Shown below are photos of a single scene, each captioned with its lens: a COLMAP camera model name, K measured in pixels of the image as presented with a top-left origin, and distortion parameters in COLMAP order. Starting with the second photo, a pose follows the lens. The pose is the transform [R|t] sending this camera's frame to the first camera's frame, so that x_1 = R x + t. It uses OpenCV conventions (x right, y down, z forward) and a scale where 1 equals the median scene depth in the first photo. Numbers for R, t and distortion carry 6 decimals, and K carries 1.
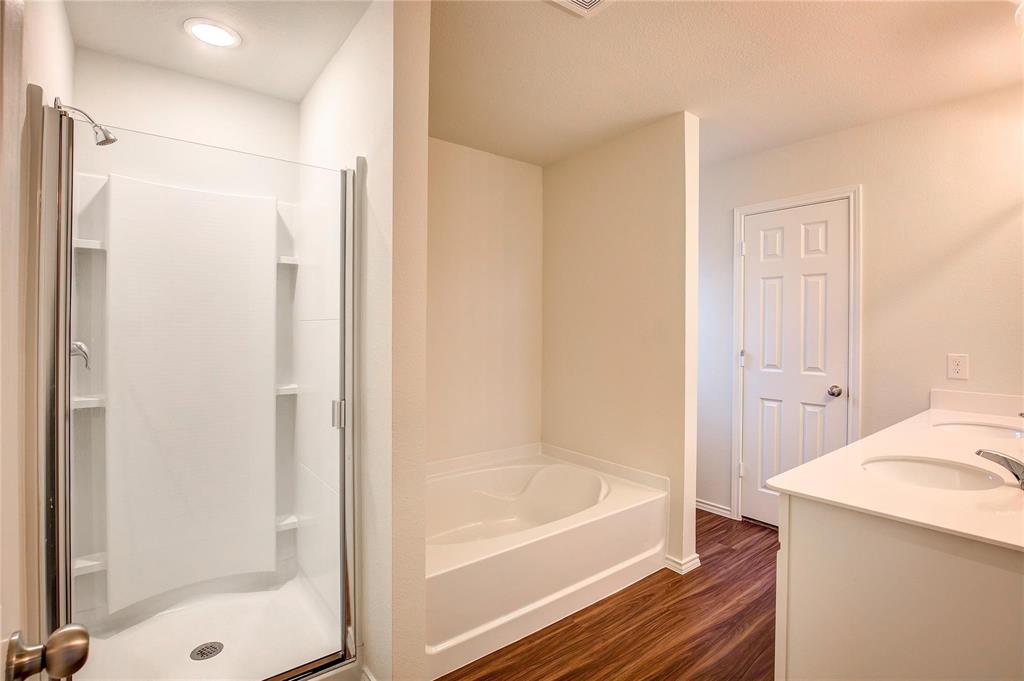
lens RADIAL K [[479.3, 0, 512.0], [0, 479.3, 328.5], [0, 0, 1]] dist [-0.067861, 0.000001]
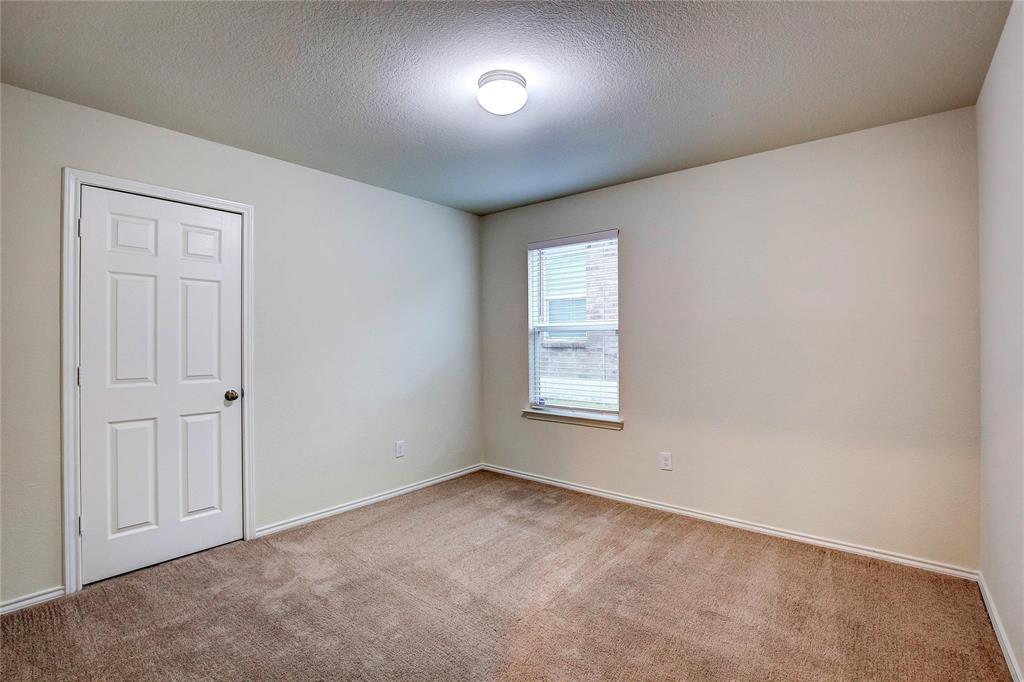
lens RADIAL K [[468.7, 0, 514.0], [0, 468.7, 342.6], [0, 0, 1]] dist [-0.039592, 0.008215]
pose [[-0.229005, -0.008463, 0.973388, -0.453058], [-0.000728, 0.999963, 0.008523, 0.007659], [-0.973425, 0.001243, -0.229003, 0.610108]]
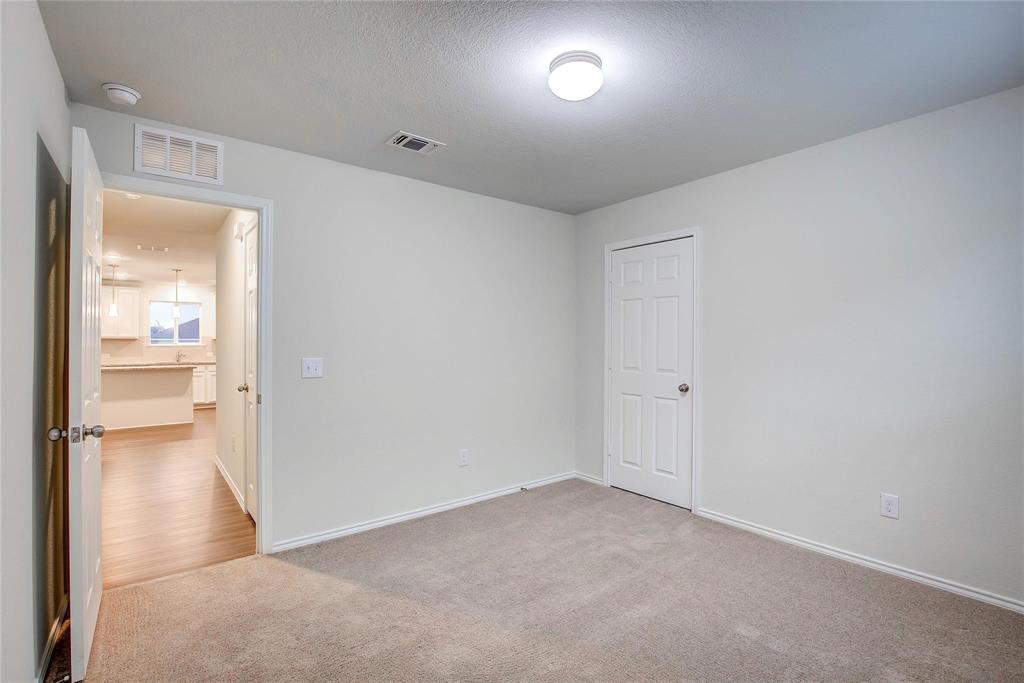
lens RADIAL K [[468.7, 0, 514.0], [0, 468.7, 343.1], [0, 0, 1]] dist [-0.039592, 0.008215]
pose [[0.999845, -0.001869, 0.017484, 0.204687], [0.001727, 0.999966, 0.008117, 0.001079], [-0.017499, -0.008085, 0.999814, -0.269726]]
